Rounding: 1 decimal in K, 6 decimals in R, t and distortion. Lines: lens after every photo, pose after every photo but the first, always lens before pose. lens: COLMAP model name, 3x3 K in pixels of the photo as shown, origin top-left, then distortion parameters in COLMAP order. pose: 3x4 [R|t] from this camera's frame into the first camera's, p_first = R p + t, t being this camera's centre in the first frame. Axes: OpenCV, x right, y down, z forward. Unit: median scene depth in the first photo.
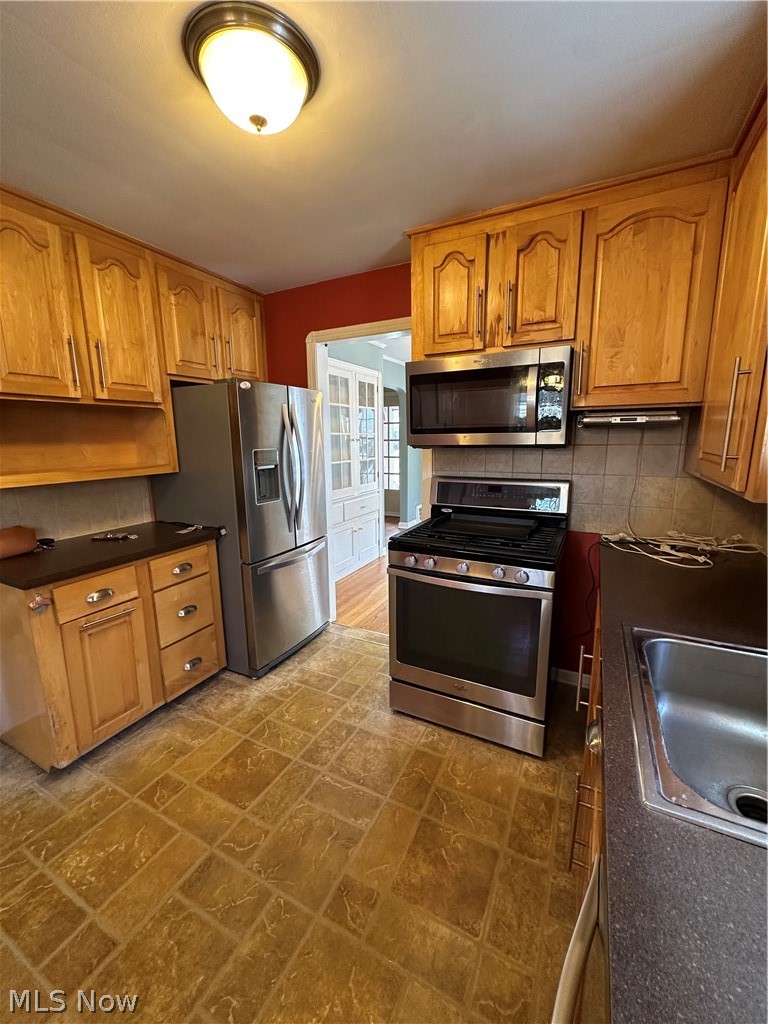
lens RADIAL K [[408.7, 0, 382.4], [0, 408.7, 511.3], [0, 0, 1]] dist [-0.002623, 0.000455]
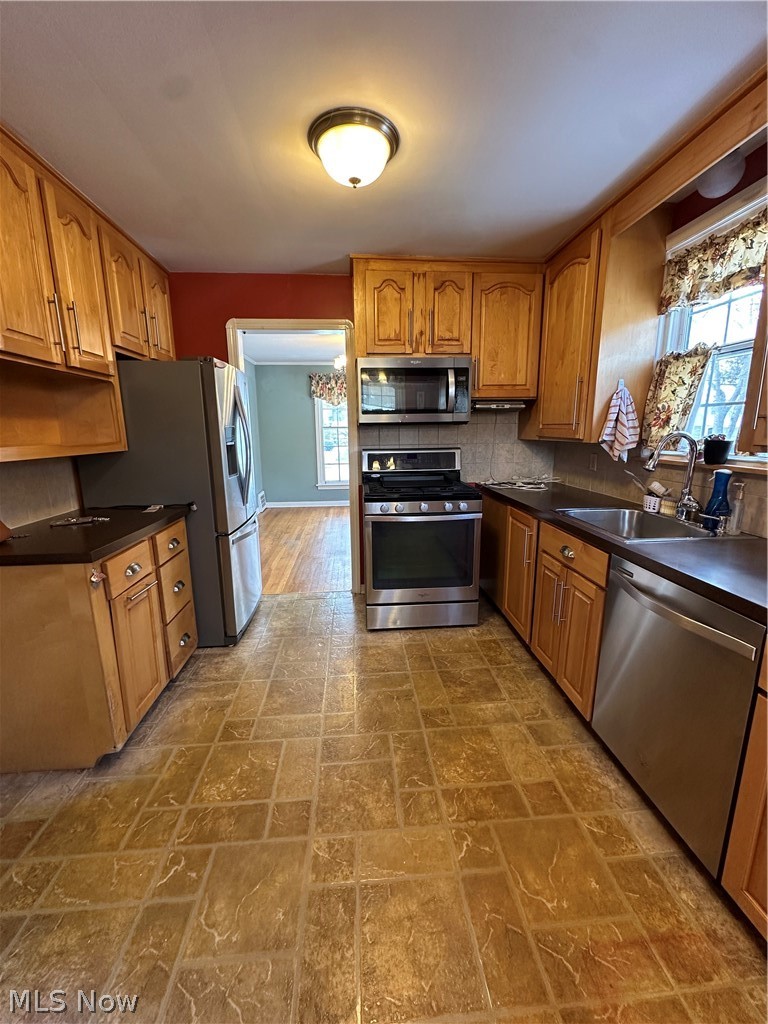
lens RADIAL K [[408.7, 0, 383.4], [0, 408.7, 512.8], [0, 0, 1]] dist [-0.002623, 0.000455]
pose [[0.850870, -0.100901, 0.515596, -0.631557], [0.096233, 0.994713, 0.035854, 0.088476], [-0.516488, 0.019110, 0.856081, -0.141322]]
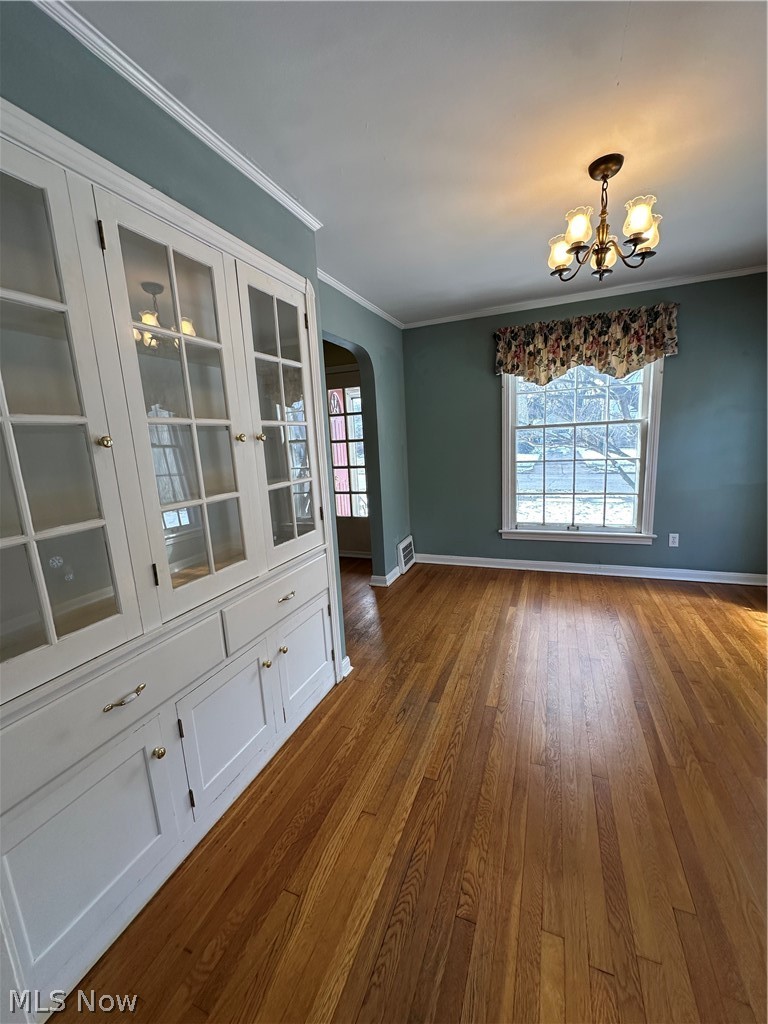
lens RADIAL K [[408.7, 0, 384.4], [0, 408.7, 510.1], [0, 0, 1]] dist [-0.002623, 0.000455]
pose [[0.995026, -0.057723, 0.081191, 0.056353], [0.058596, 0.998246, -0.008408, -0.213805], [-0.080563, 0.013124, 0.996663, 1.341384]]
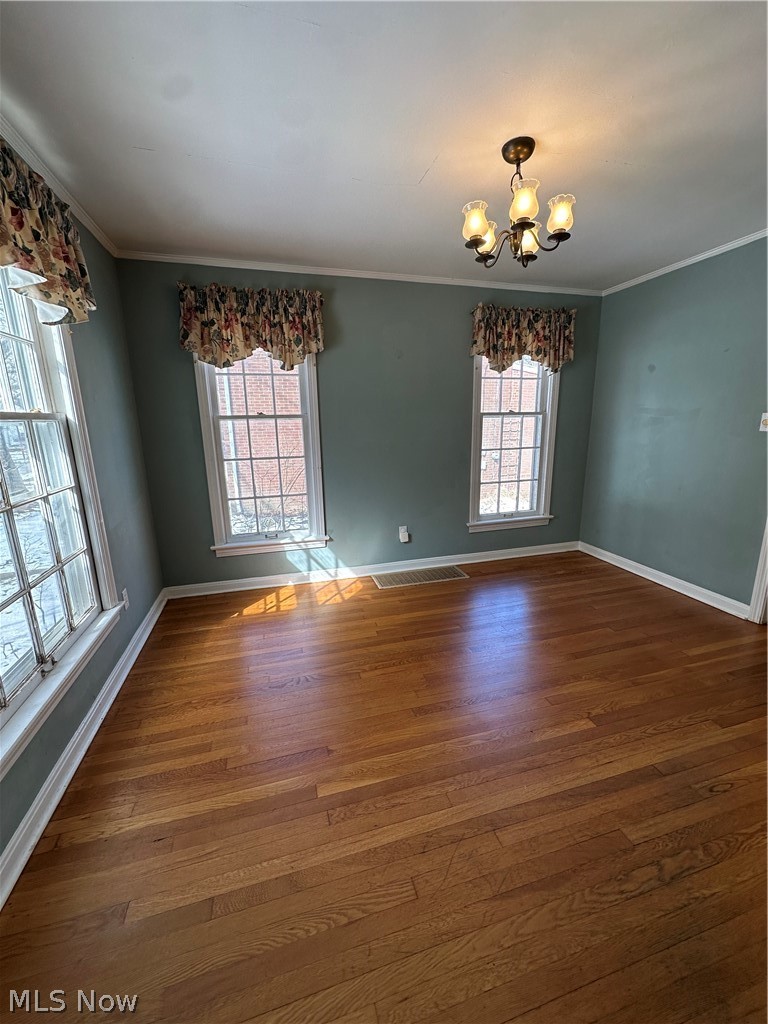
lens RADIAL K [[408.7, 0, 388.0], [0, 408.7, 508.0], [0, 0, 1]] dist [-0.002623, 0.000455]
pose [[-0.687807, -0.134363, 0.713350, 0.108405], [0.156009, 0.932393, 0.326044, -0.552594], [-0.708931, 0.335544, -0.620344, 3.190466]]
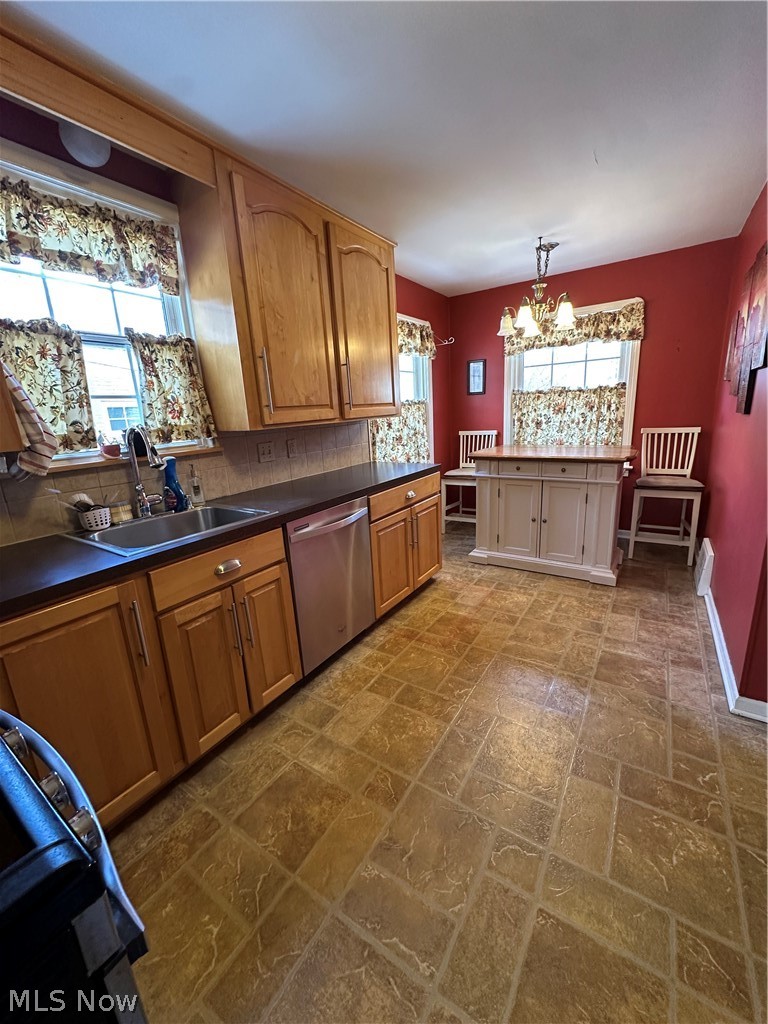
lens RADIAL K [[408.7, 0, 381.1], [0, 408.7, 511.4], [0, 0, 1]] dist [-0.002623, 0.000455]
pose [[-0.991822, 0.035620, 0.122554, -0.152880], [0.083401, 0.907757, 0.411122, -0.150110], [-0.096605, 0.417981, -0.903305, 1.143953]]
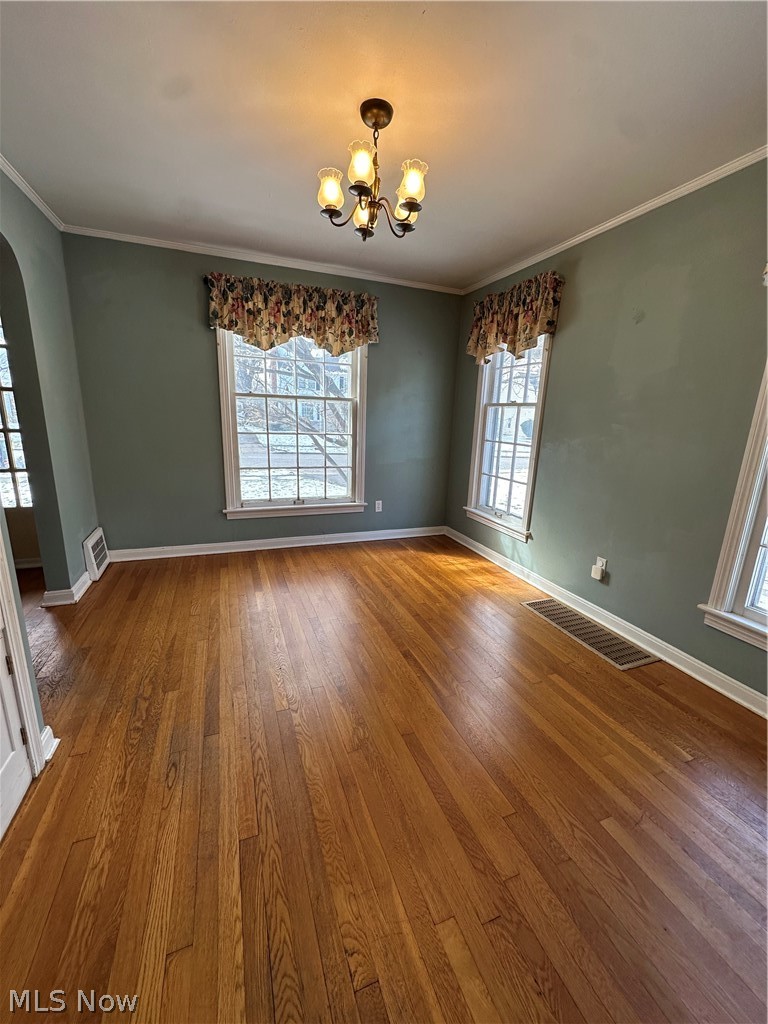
lens RADIAL K [[408.7, 0, 385.3], [0, 408.7, 510.8], [0, 0, 1]] dist [-0.002623, 0.000455]
pose [[0.661034, -0.140445, 0.737095, -0.074925], [0.095609, 0.990085, 0.102907, -0.211995], [-0.744239, 0.002448, 0.667908, 1.605904]]
